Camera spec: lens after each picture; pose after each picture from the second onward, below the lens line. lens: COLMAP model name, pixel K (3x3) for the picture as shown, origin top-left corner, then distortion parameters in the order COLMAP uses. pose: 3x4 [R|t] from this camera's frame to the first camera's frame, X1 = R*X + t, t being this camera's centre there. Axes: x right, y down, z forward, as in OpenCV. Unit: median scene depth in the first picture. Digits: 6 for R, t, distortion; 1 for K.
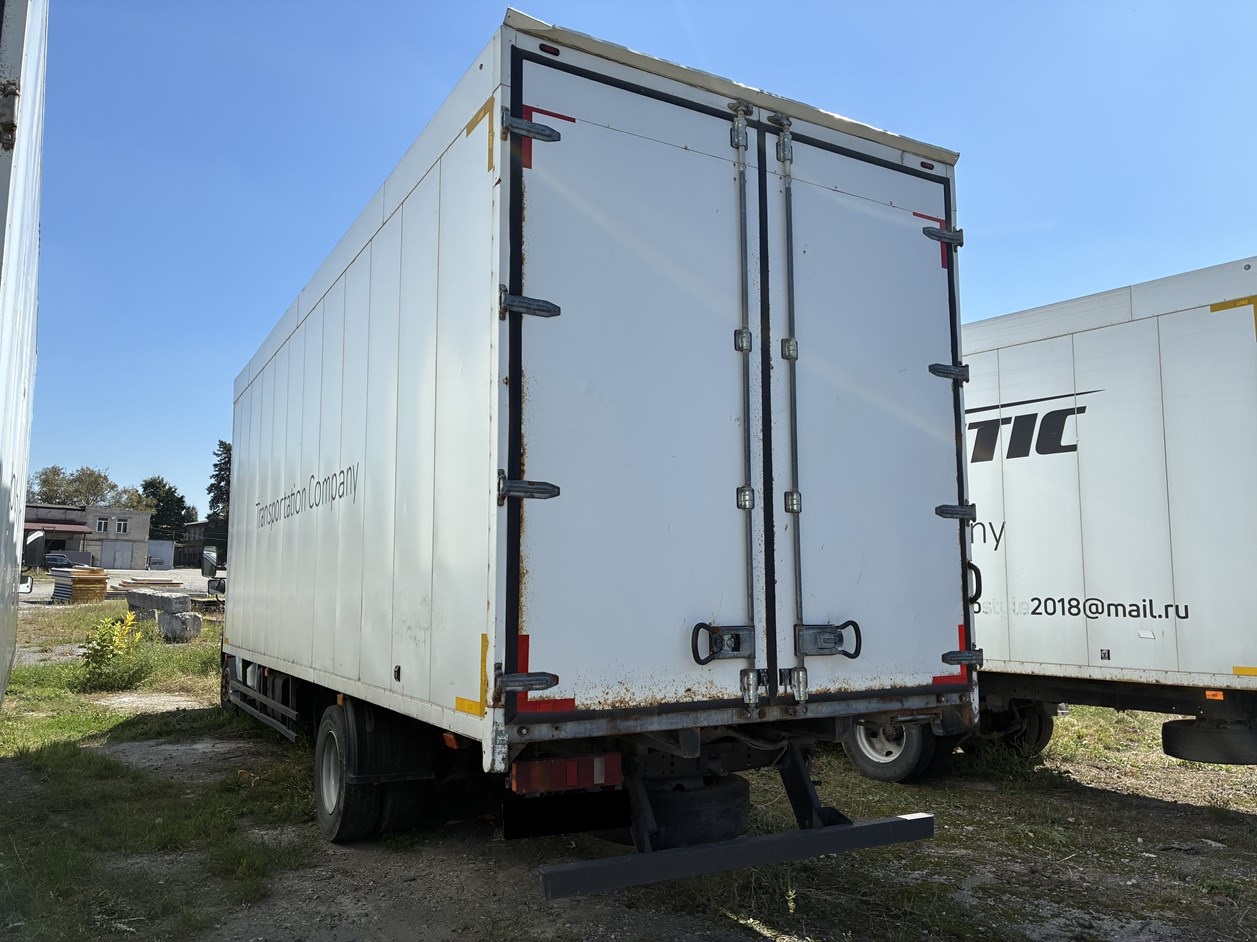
lens RADIAL K [[953.0, 0, 651.2], [0, 953.0, 483.5], [0, 0, 1]] dist [0.062245, -0.075752]
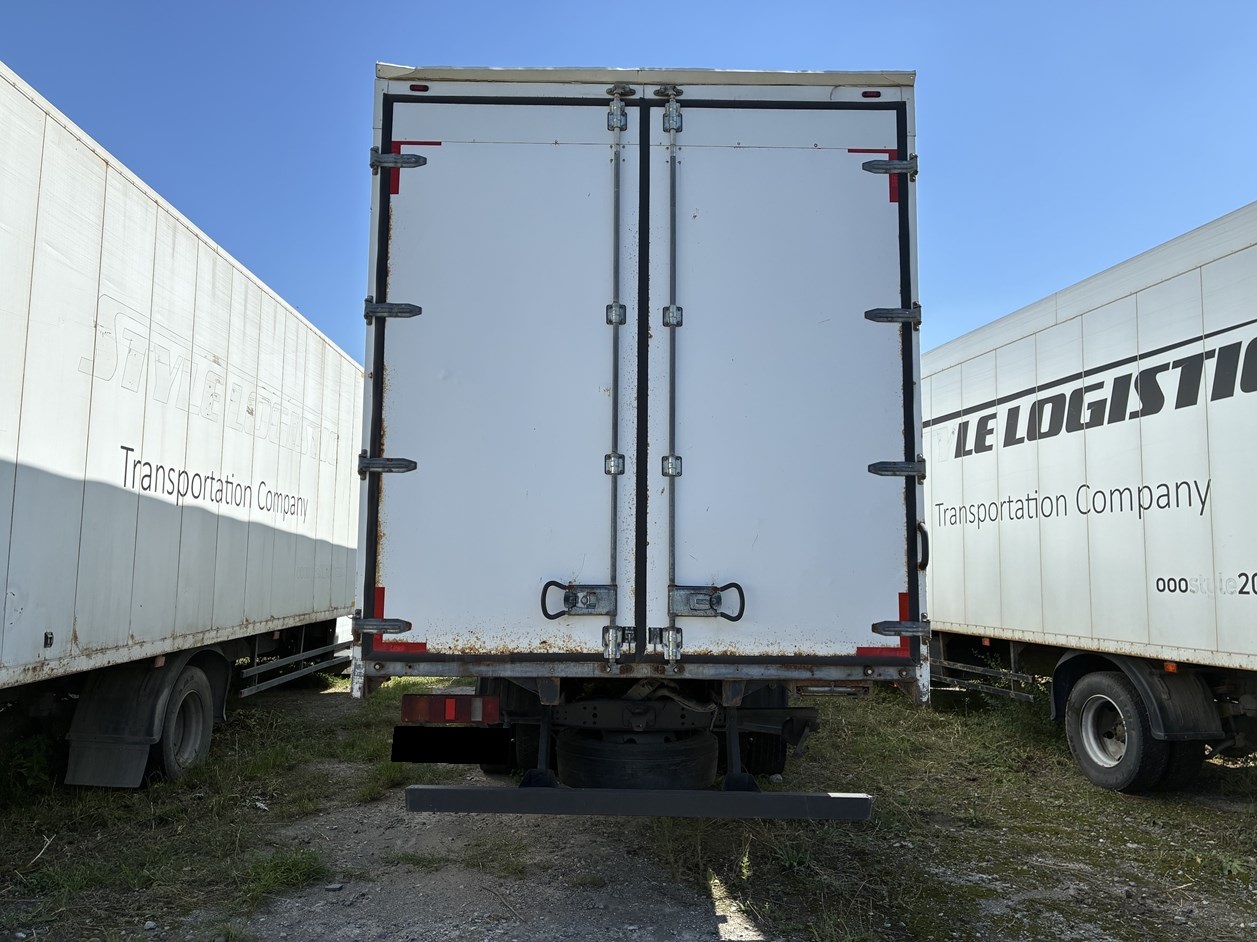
lens RADIAL K [[953.0, 0, 631.4], [0, 953.0, 471.7], [0, 0, 1]] dist [0.062245, -0.075752]
pose [[0.870331, -0.043888, -0.490507, 0.462059], [0.045238, 0.998935, -0.009111, 0.025002], [0.490385, -0.014260, 0.871389, 0.070896]]
